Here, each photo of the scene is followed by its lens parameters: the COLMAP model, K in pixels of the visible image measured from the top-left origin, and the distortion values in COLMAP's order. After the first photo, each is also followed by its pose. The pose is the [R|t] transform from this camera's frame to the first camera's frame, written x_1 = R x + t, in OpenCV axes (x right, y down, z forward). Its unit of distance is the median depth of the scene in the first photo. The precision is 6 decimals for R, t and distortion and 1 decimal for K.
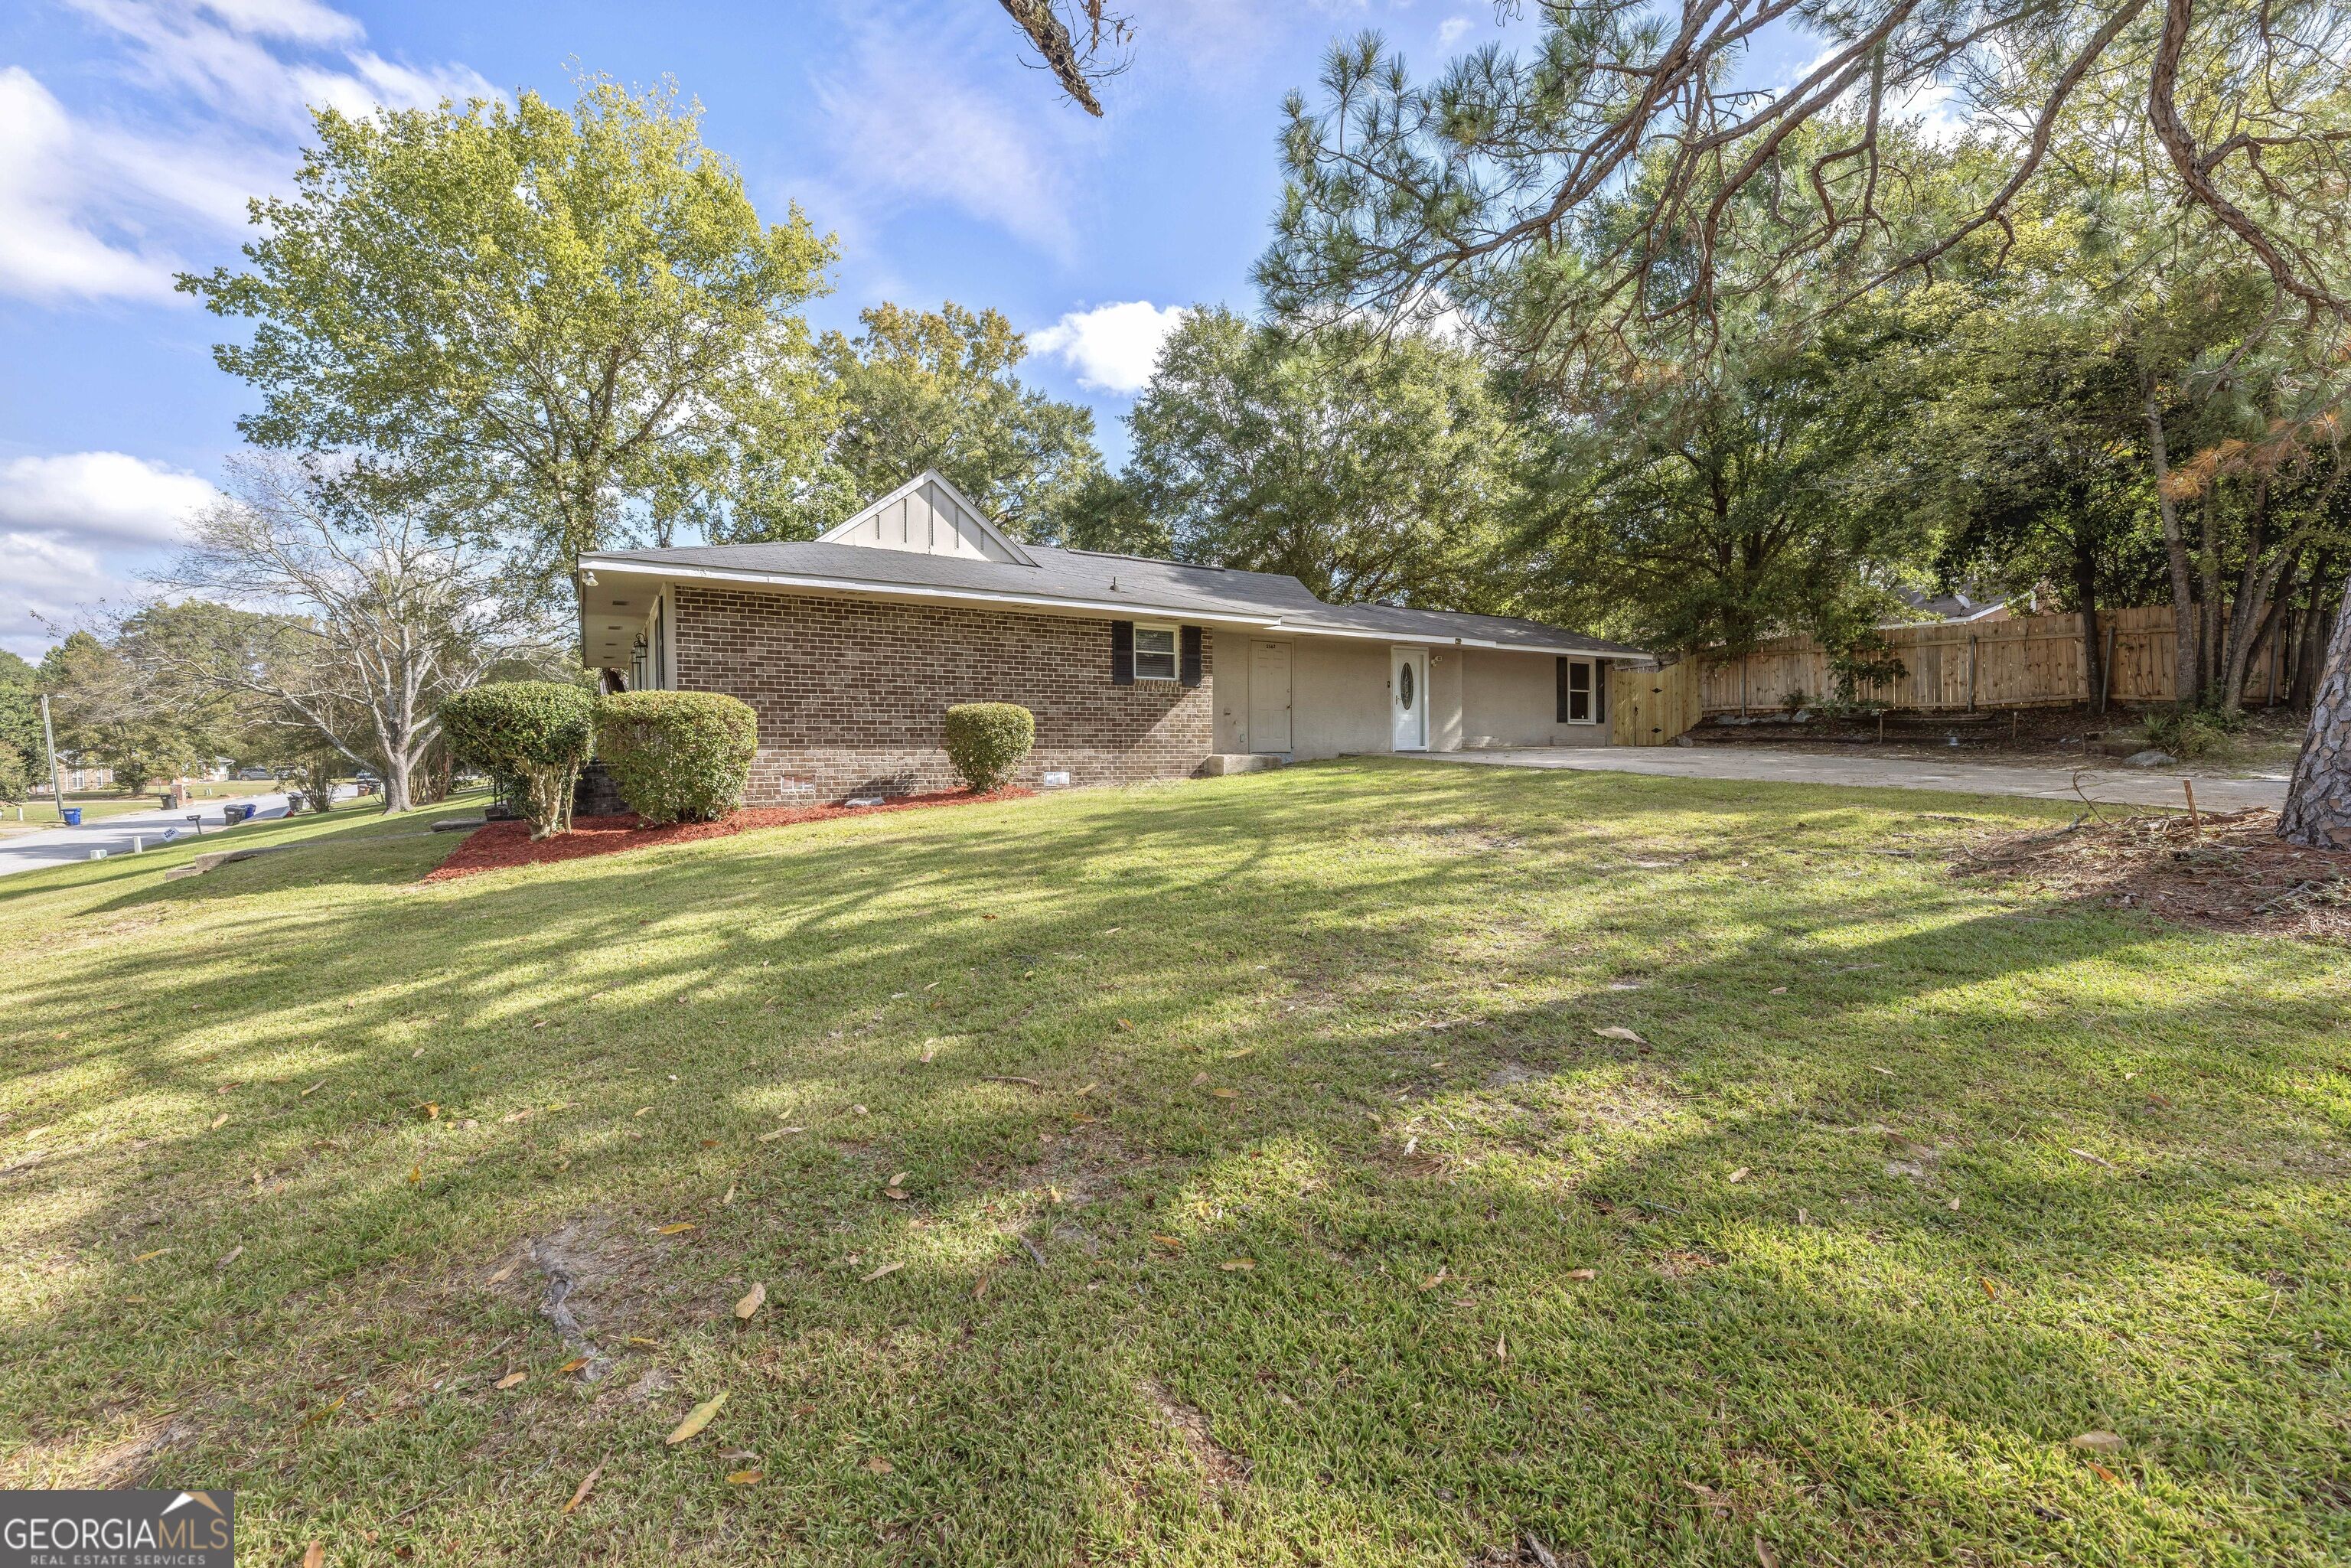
lens RADIAL K [[959.3, 0, 1139.7], [0, 959.3, 772.7], [0, 0, 1]] dist [0.001193, 0.000006]
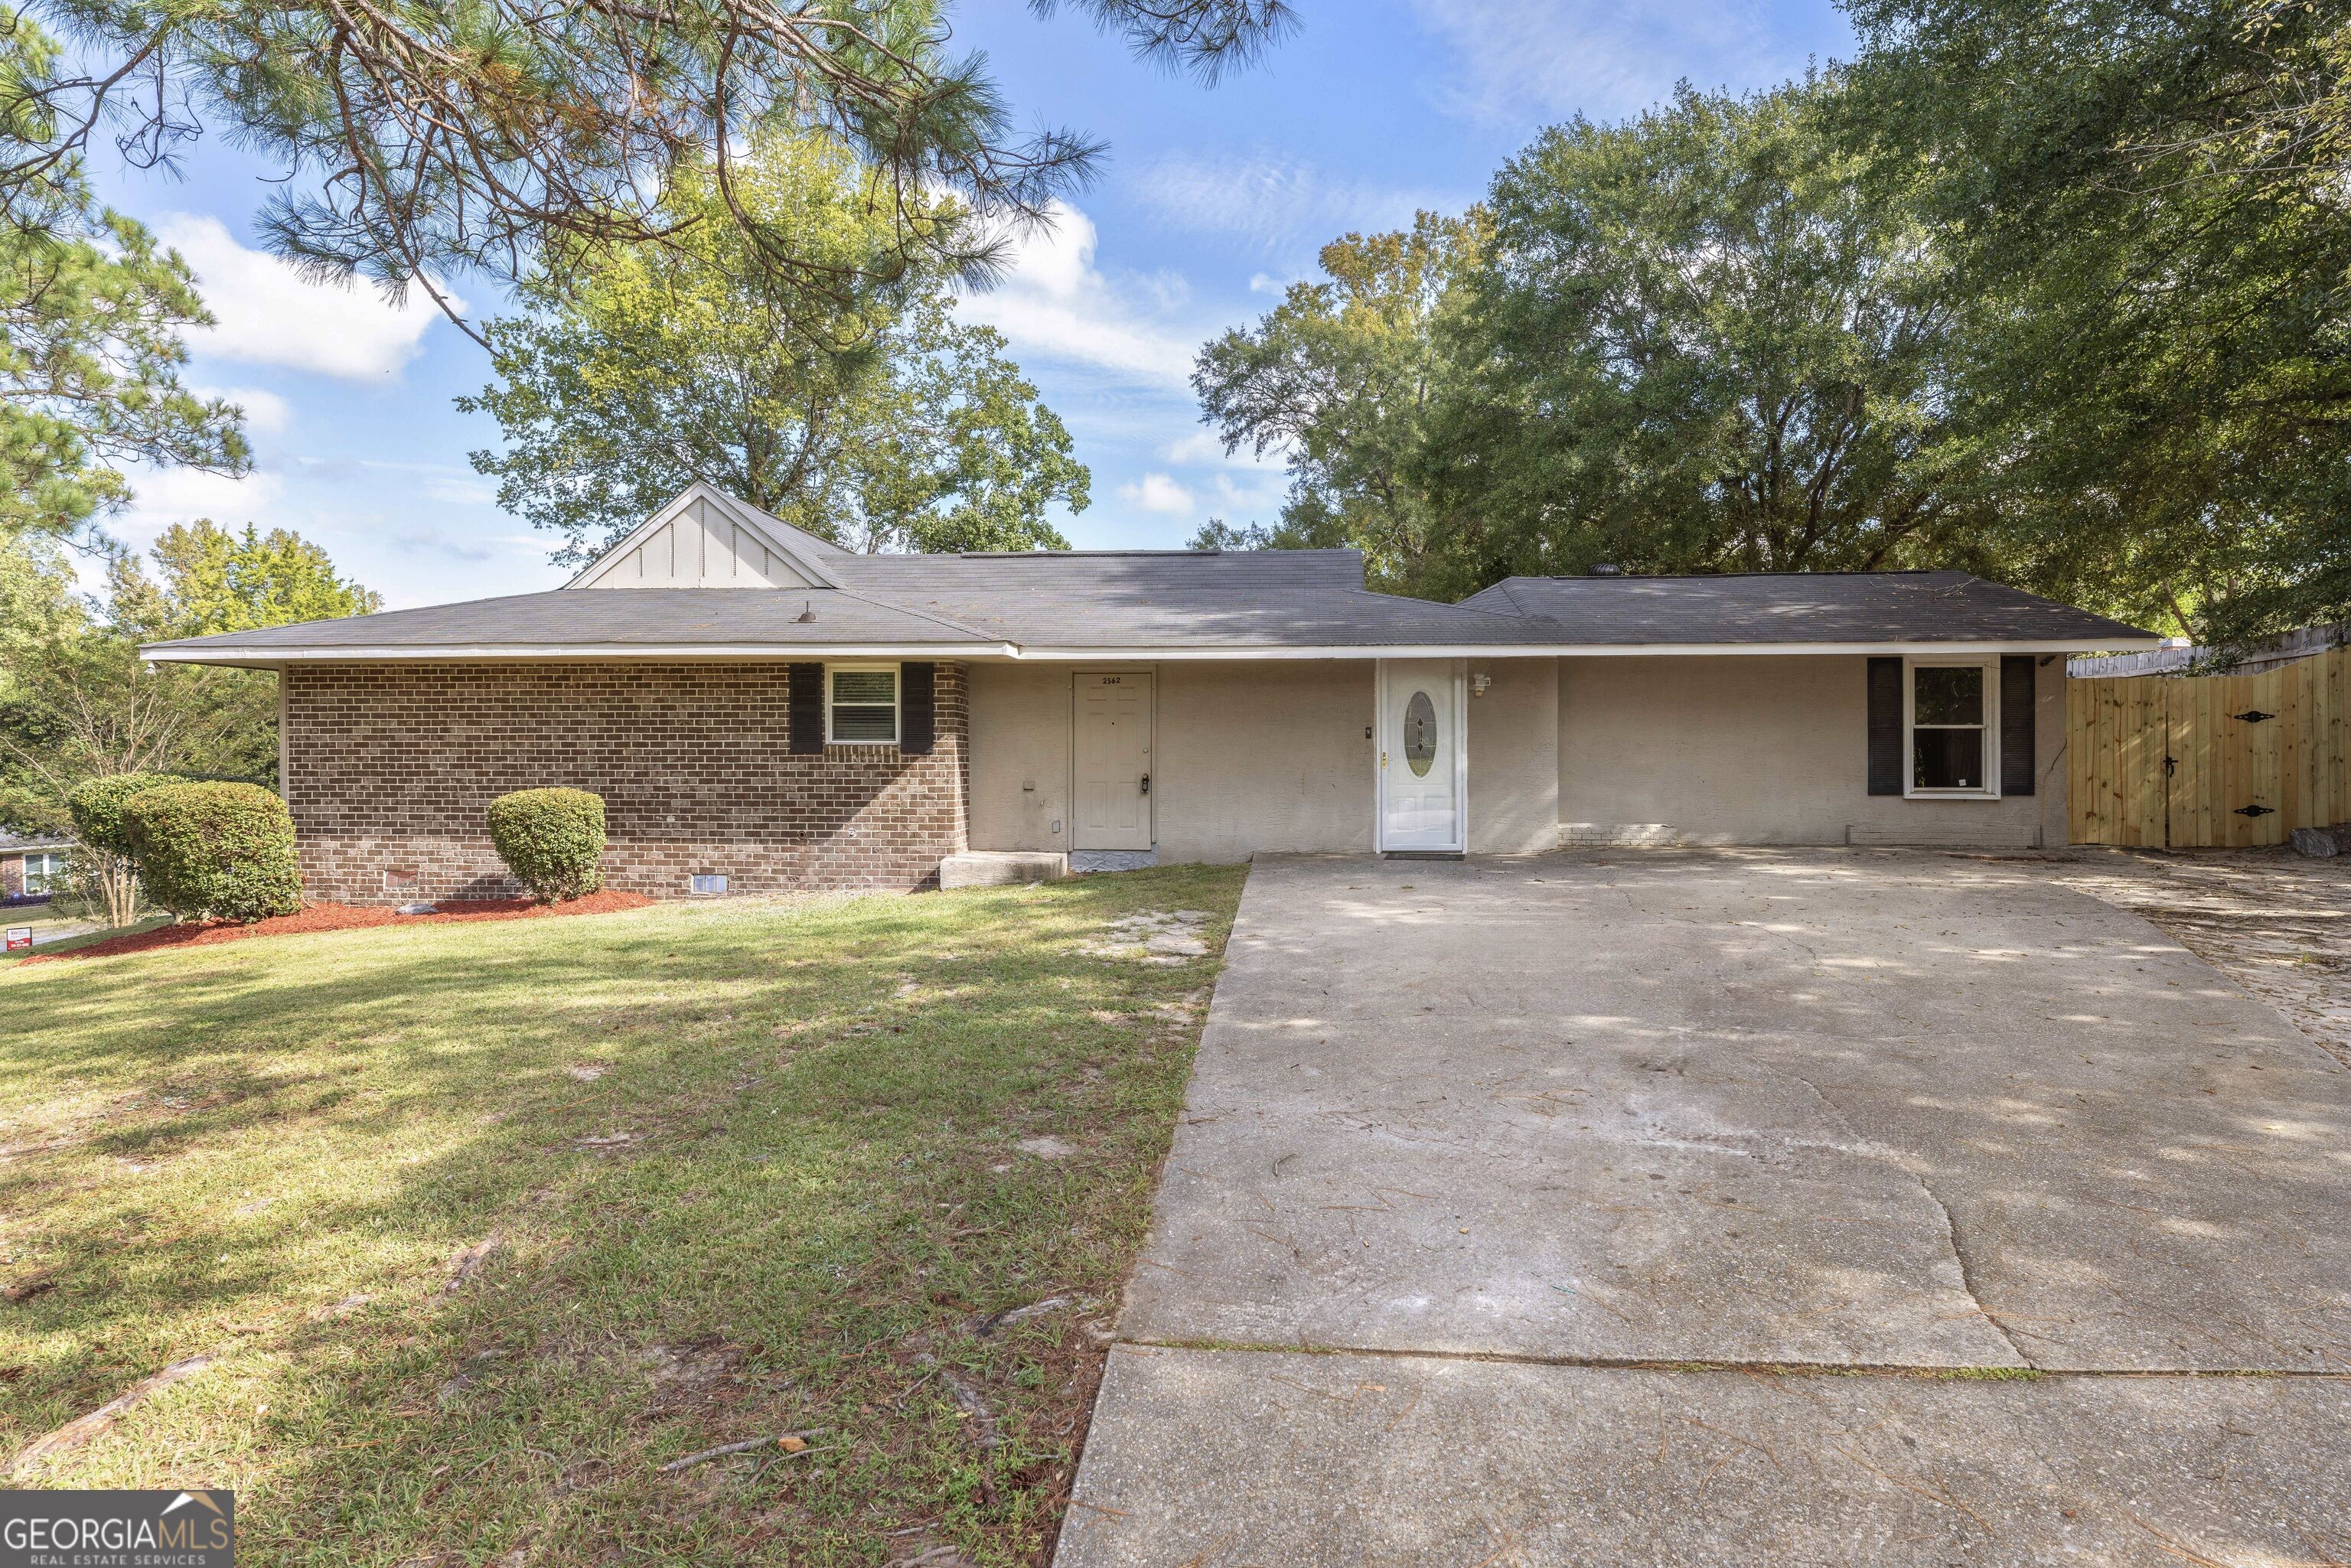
lens RADIAL K [[1155.1, 0, 1175.5], [0, 1155.1, 784.0], [0, 0, 1]] dist [-0.000085, 0.000311]
pose [[0.805139, 0.014765, -0.592902, 0.587982], [-0.019179, 0.999815, -0.001146, -0.062121], [0.592776, 0.012294, 0.805274, 0.402827]]
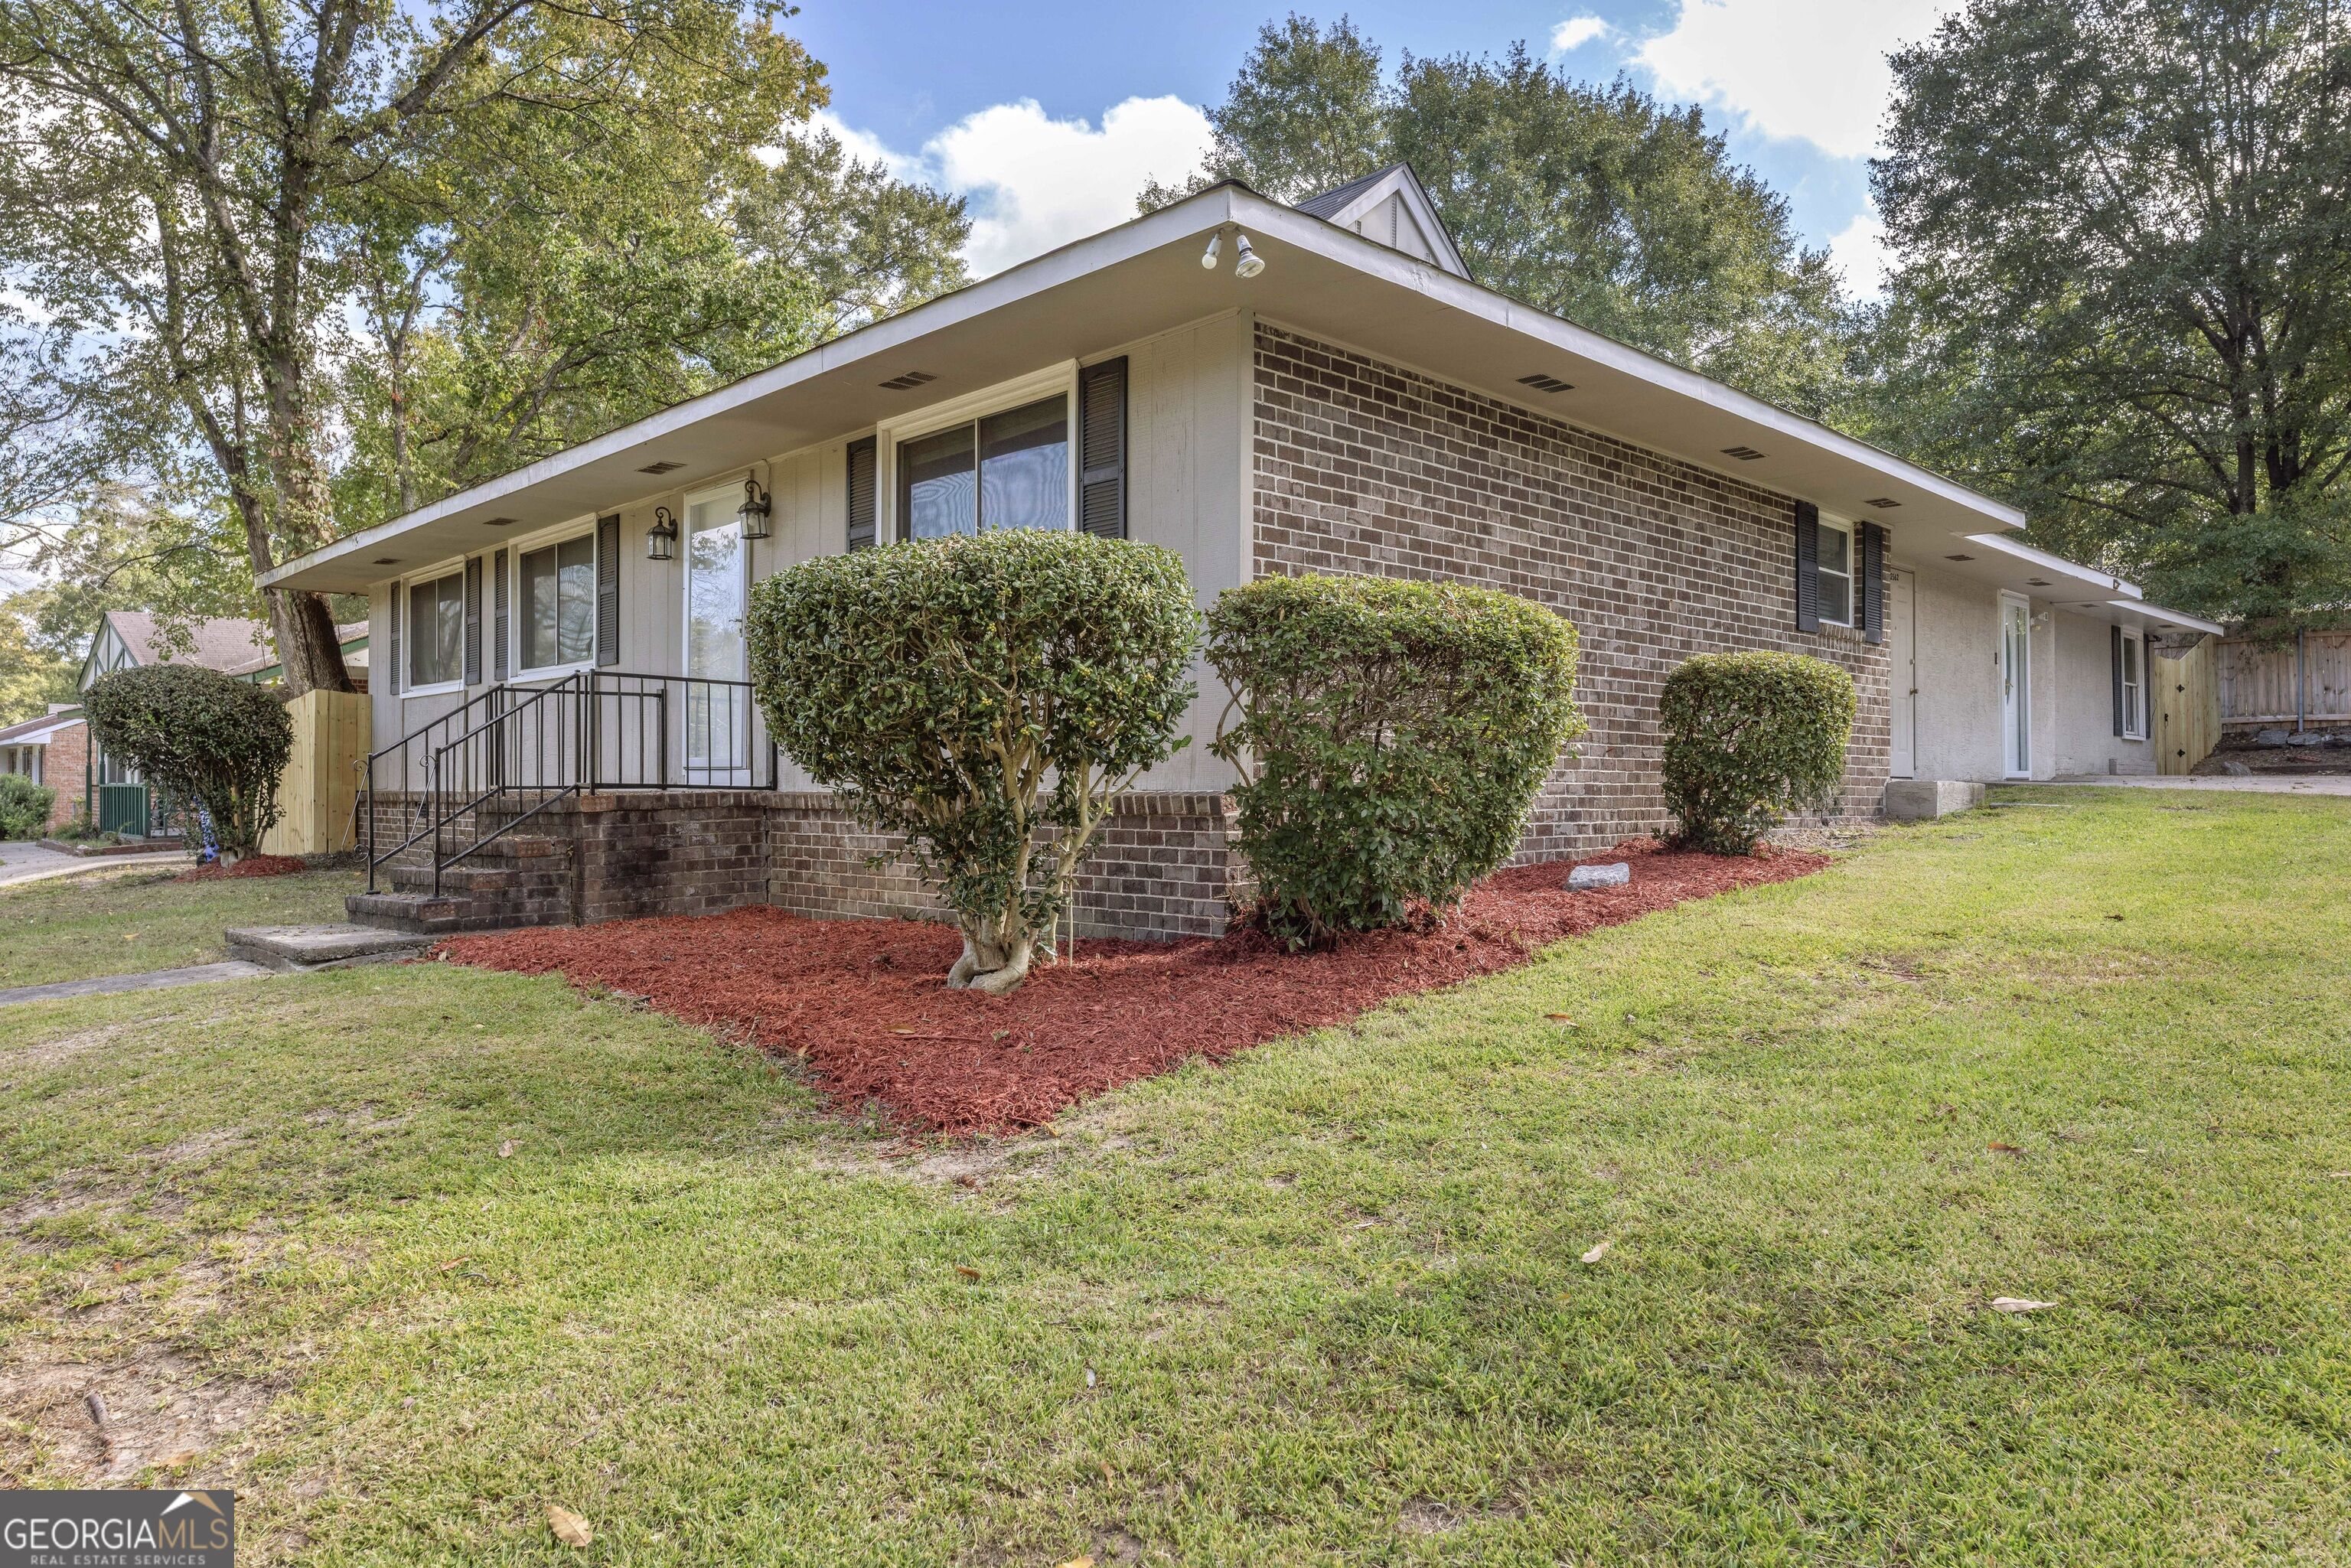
lens RADIAL K [[1493.8, 0, 1111.5], [0, 1493.8, 789.1], [0, 0, 1]] dist [0.002660, 0.000407]
pose [[0.973826, 0.005882, 0.227218, -0.449000], [0.000599, 0.999595, -0.028443, 0.008093], [-0.227294, 0.027834, 0.973428, 0.284754]]
